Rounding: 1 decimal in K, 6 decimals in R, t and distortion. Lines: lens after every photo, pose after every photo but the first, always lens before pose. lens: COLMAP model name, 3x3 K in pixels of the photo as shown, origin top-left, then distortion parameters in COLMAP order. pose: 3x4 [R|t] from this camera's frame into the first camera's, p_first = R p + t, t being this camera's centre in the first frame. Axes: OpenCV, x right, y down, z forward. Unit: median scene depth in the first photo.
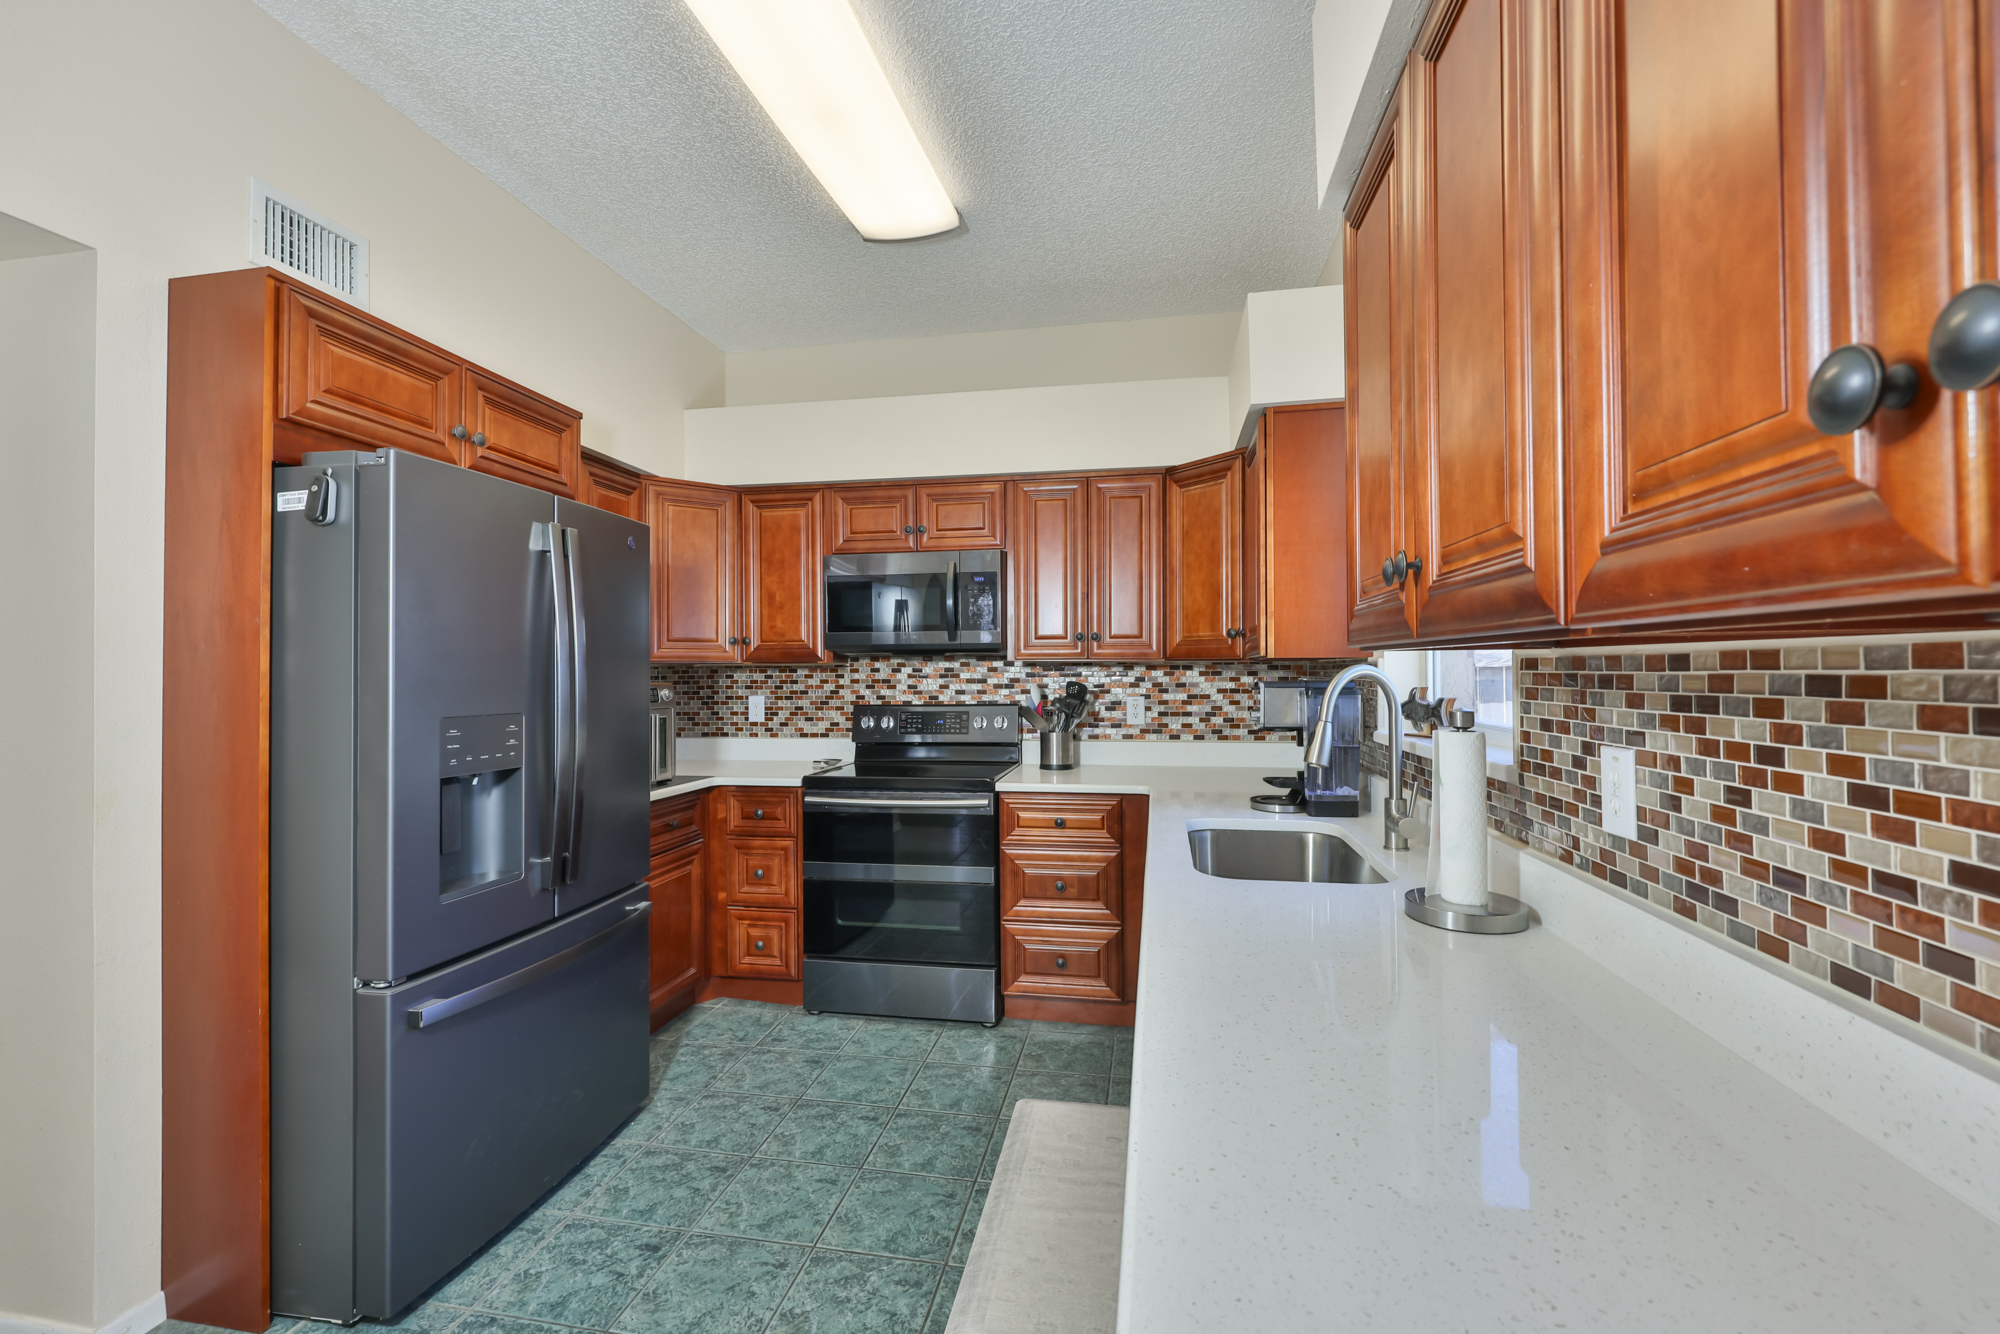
lens RADIAL K [[846.8, 0, 989.0], [0, 846.8, 661.8], [0, 0, 1]] dist [0.009594, 0.000126]
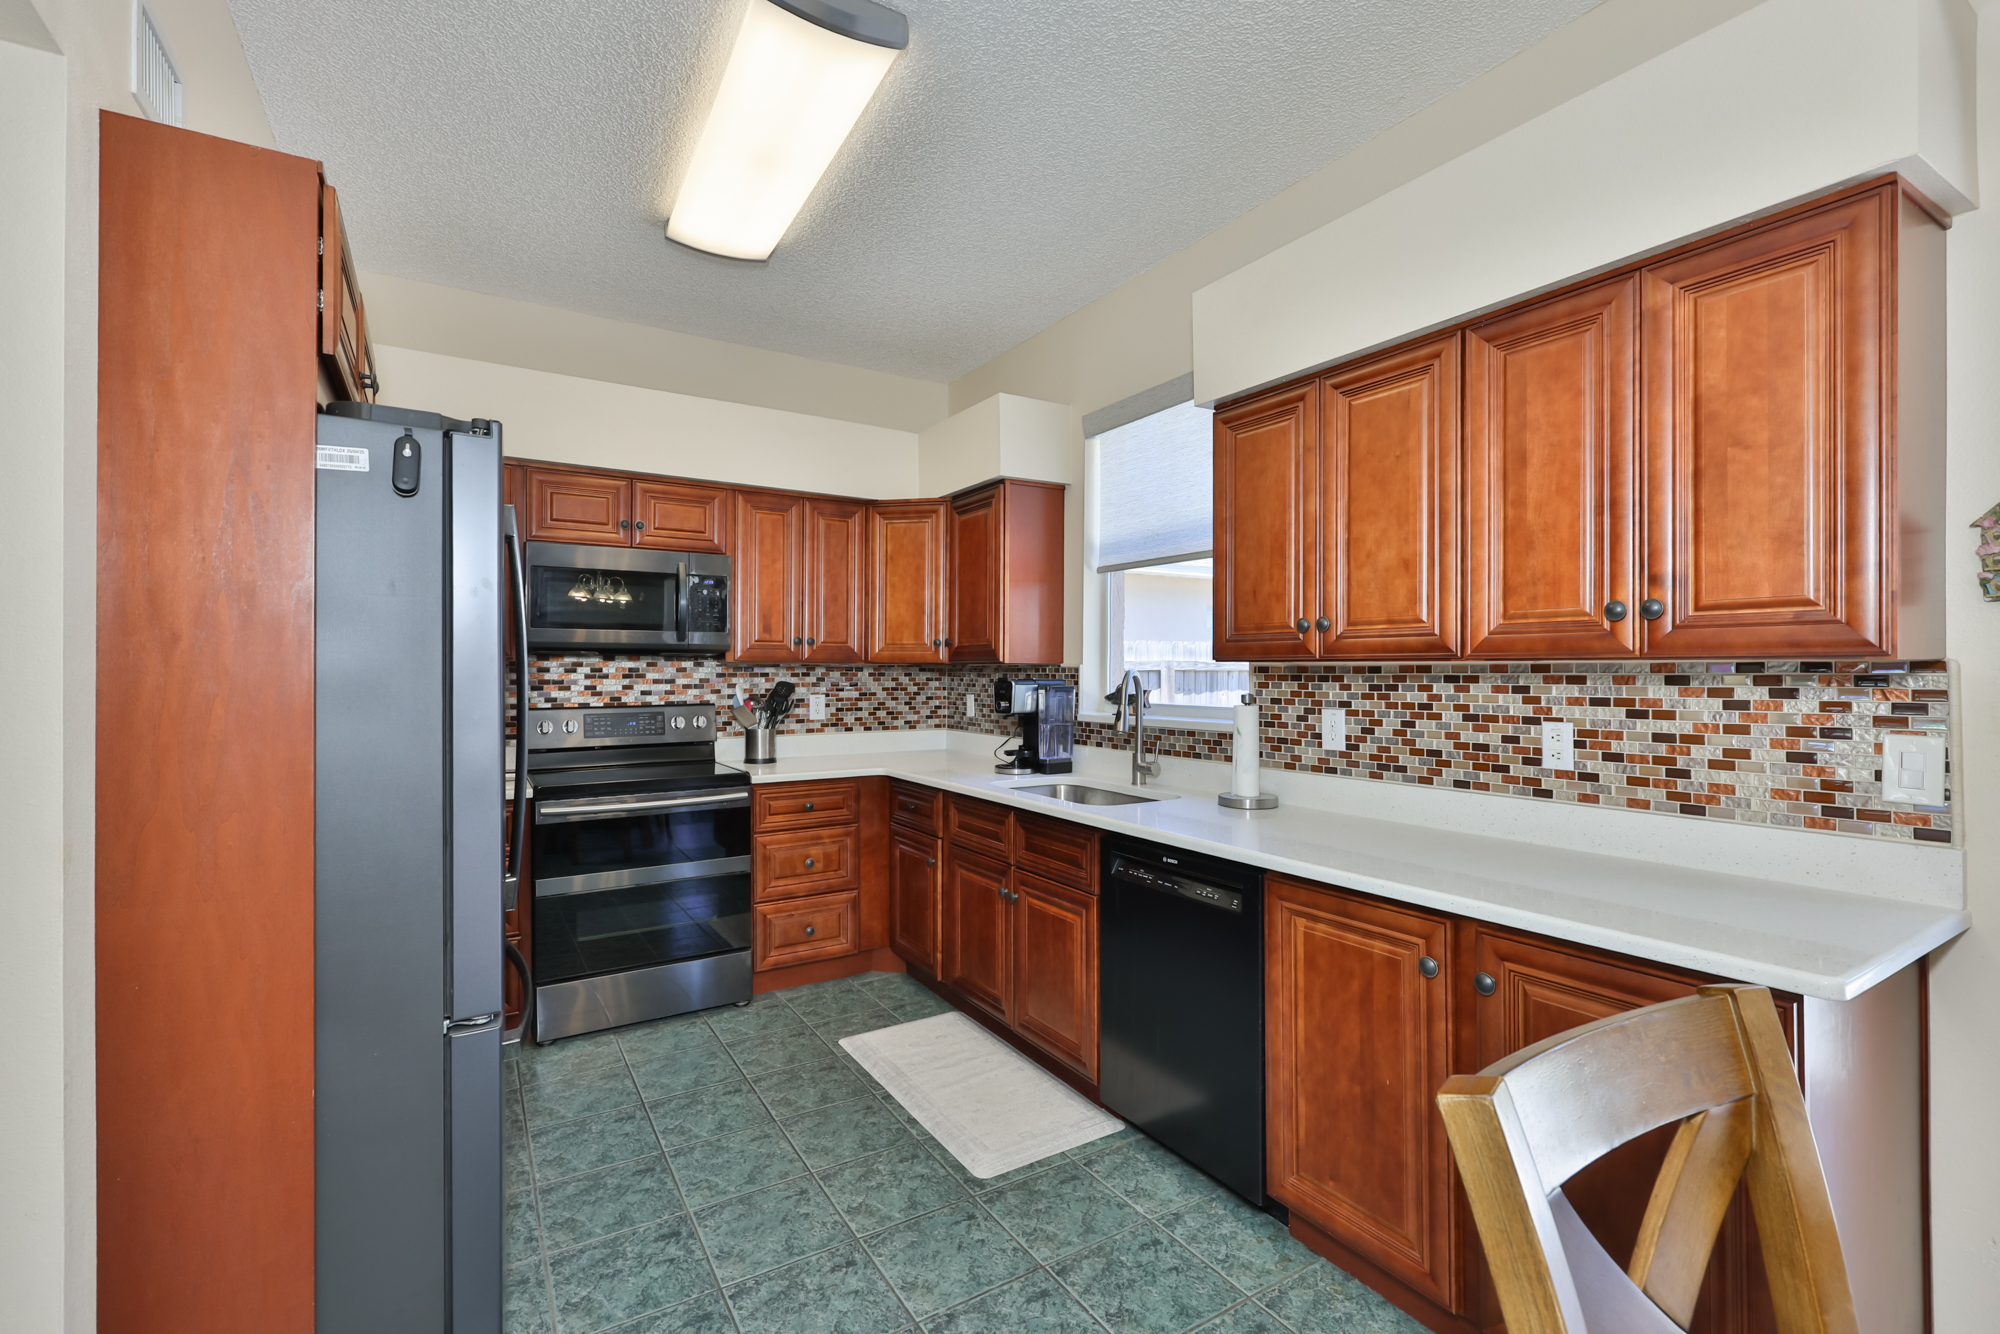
lens RADIAL K [[864.3, 0, 1000.0], [0, 864.3, 667.0], [0, 0, 1]] dist [-0.002679, -0.000084]
pose [[0.737565, 0.008867, 0.675218, -0.551749], [-0.011861, 0.999930, -0.000176, 0.001926], [-0.675172, -0.007879, 0.737618, -0.016366]]
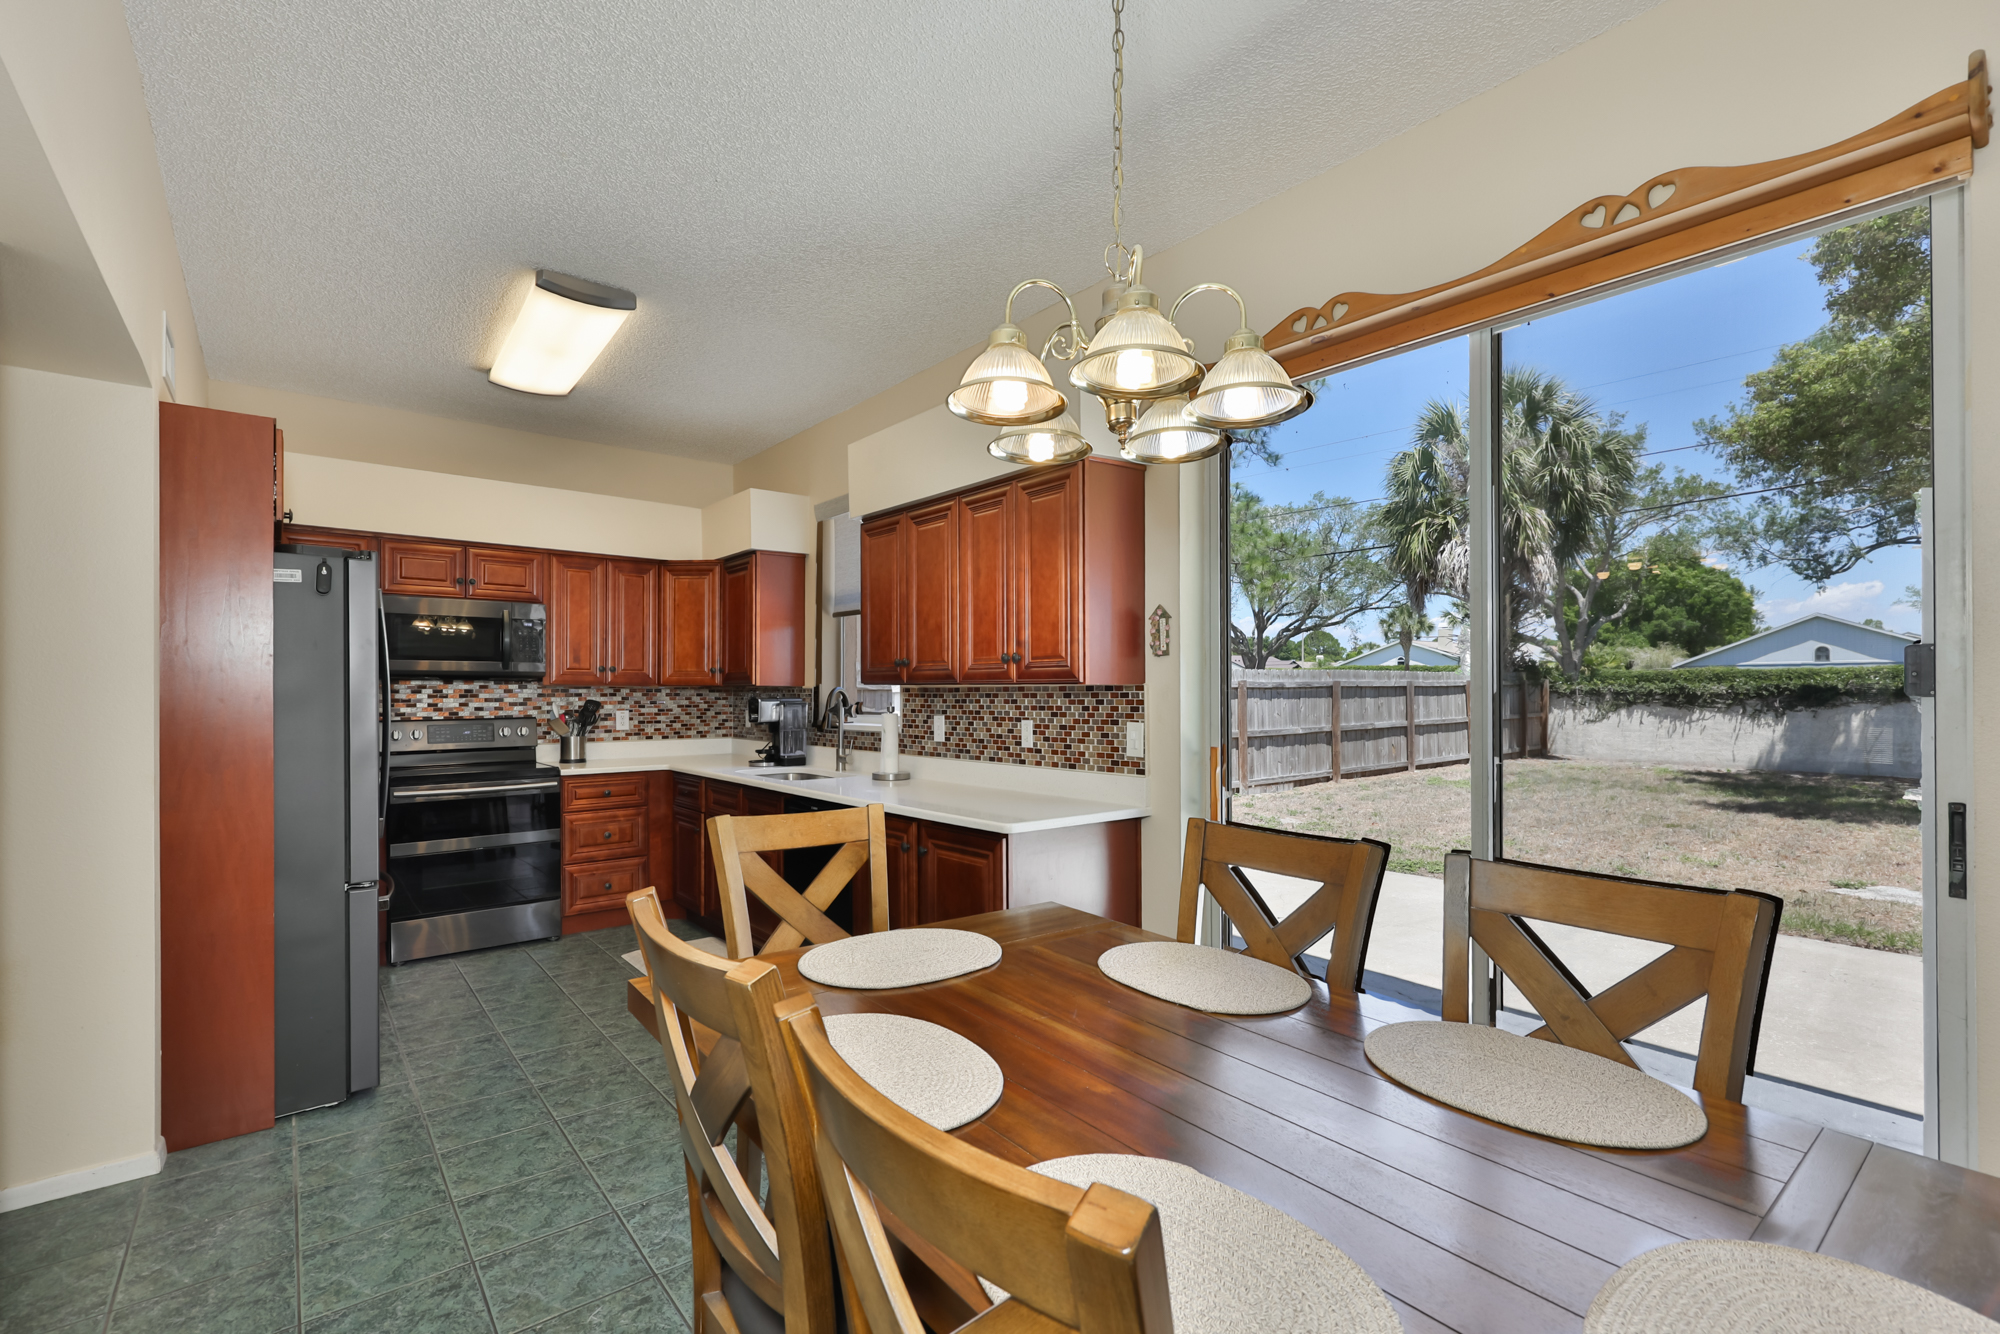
lens RADIAL K [[876.6, 0, 978.2], [0, 876.6, 691.7], [0, 0, 1]] dist [0.001076, 0.000256]
pose [[0.657758, 0.005655, 0.753208, -0.715722], [-0.010772, 0.999940, 0.001899, -0.000157], [-0.753152, -0.009363, 0.657780, -0.563552]]
